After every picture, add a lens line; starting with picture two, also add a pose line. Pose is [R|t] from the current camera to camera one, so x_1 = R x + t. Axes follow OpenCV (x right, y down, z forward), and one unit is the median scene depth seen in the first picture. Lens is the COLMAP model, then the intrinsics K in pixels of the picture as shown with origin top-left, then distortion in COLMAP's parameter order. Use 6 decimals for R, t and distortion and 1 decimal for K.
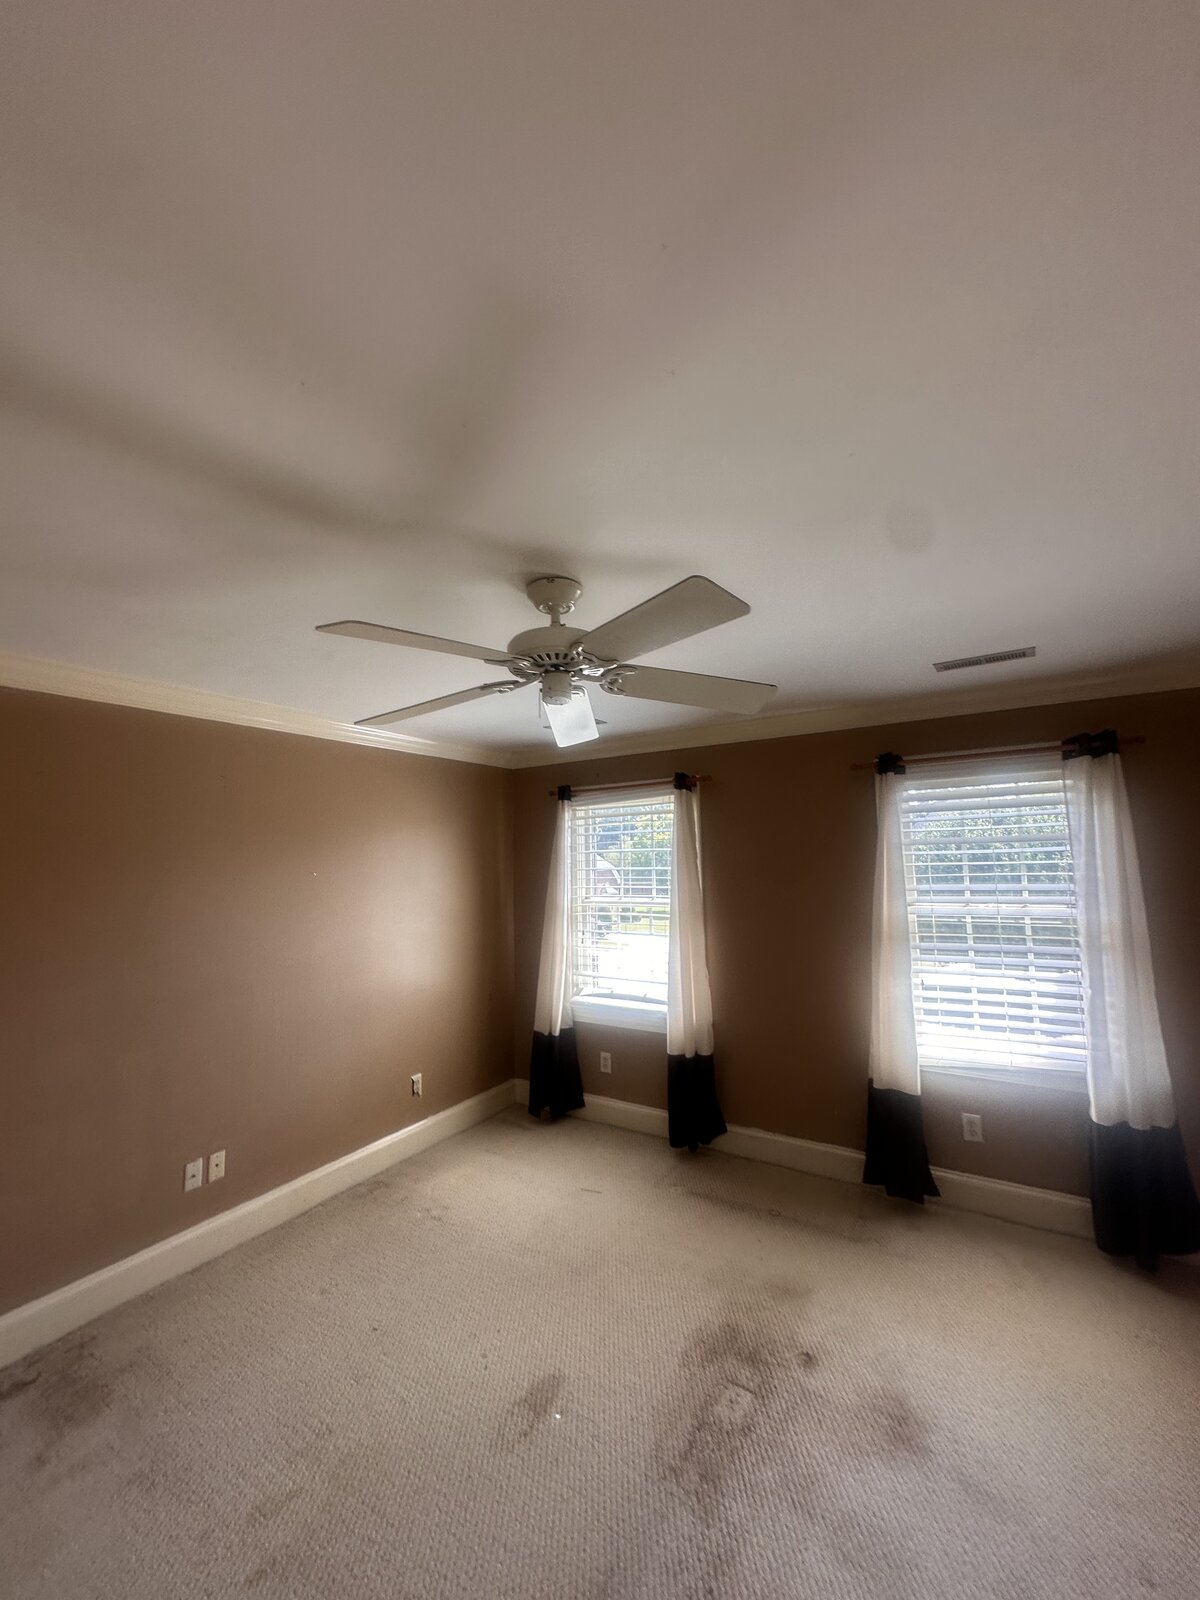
lens RADIAL K [[641.1, 0, 600.0], [0, 641.1, 800.0], [0, 0, 1]] dist [0.002651, -0.000188]
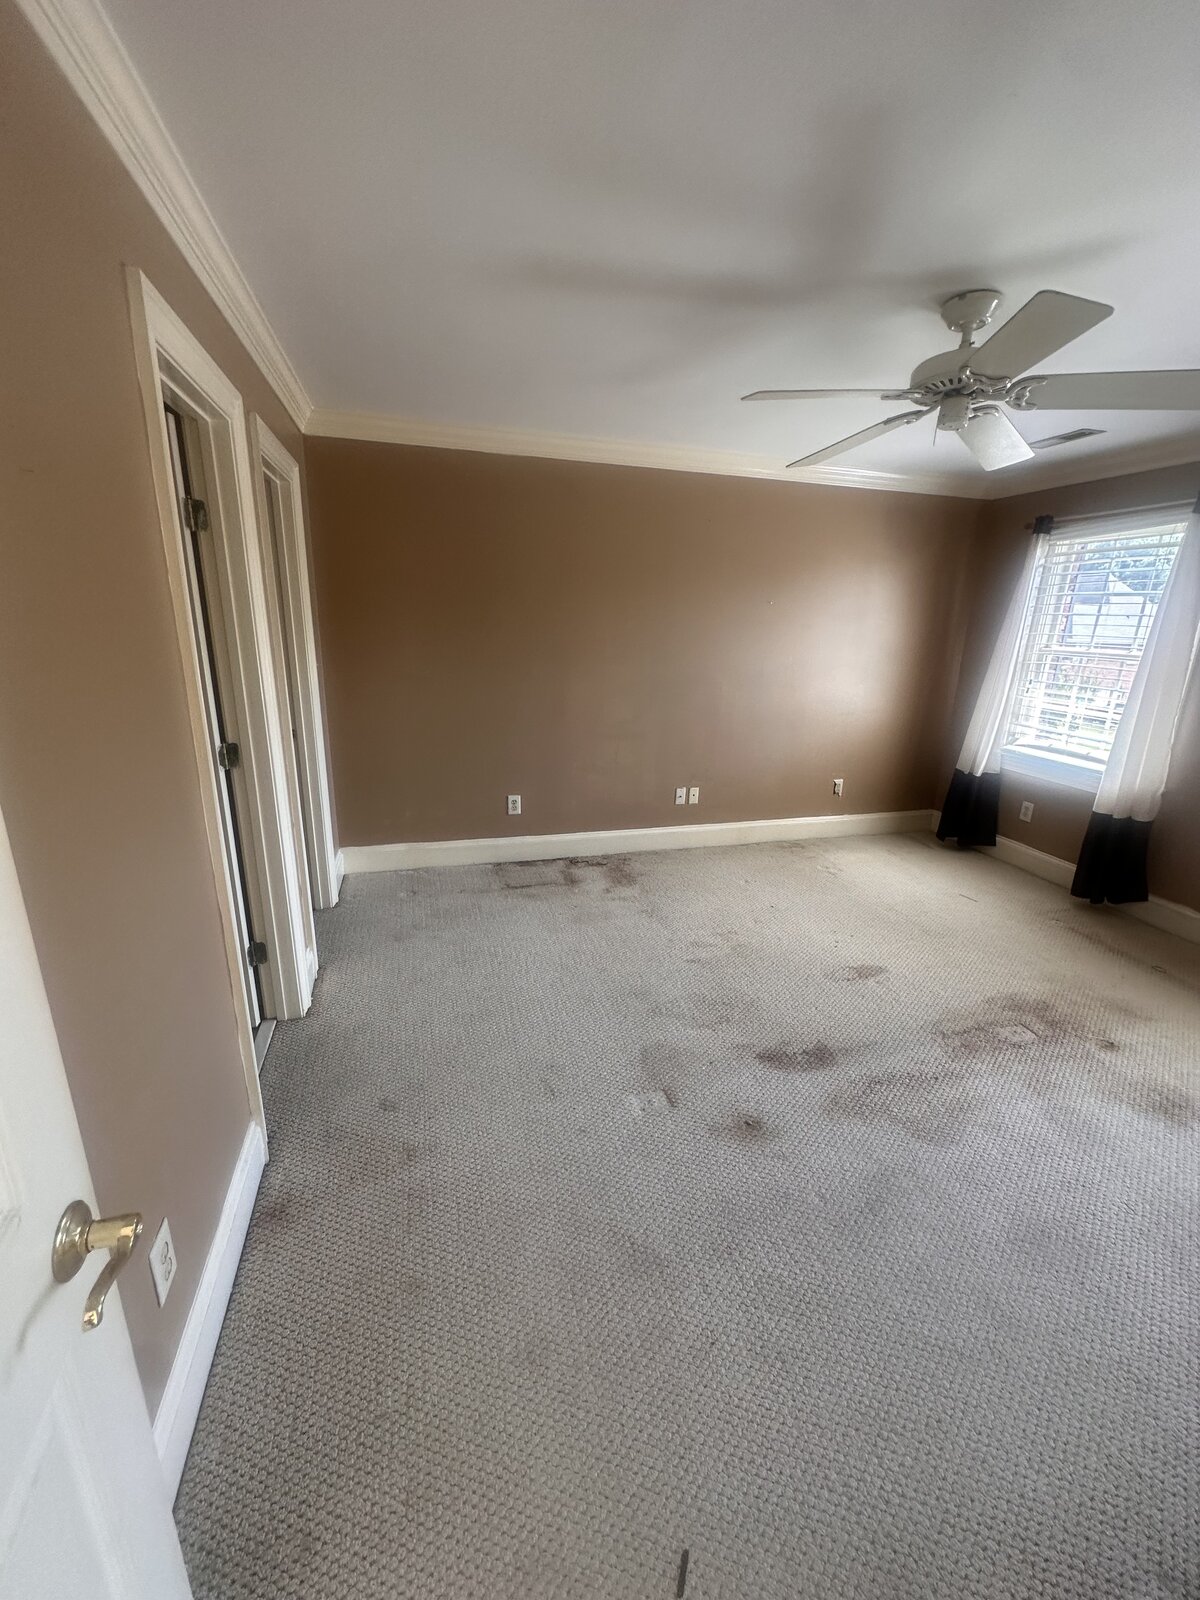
lens RADIAL K [[641.1, 0, 600.0], [0, 641.1, 800.0], [0, 0, 1]] dist [0.002651, -0.000188]
pose [[0.746281, 0.229376, -0.624861, 0.176388], [0.015316, 0.932584, 0.360628, 0.020491], [0.665454, -0.278700, 0.692457, -0.192324]]
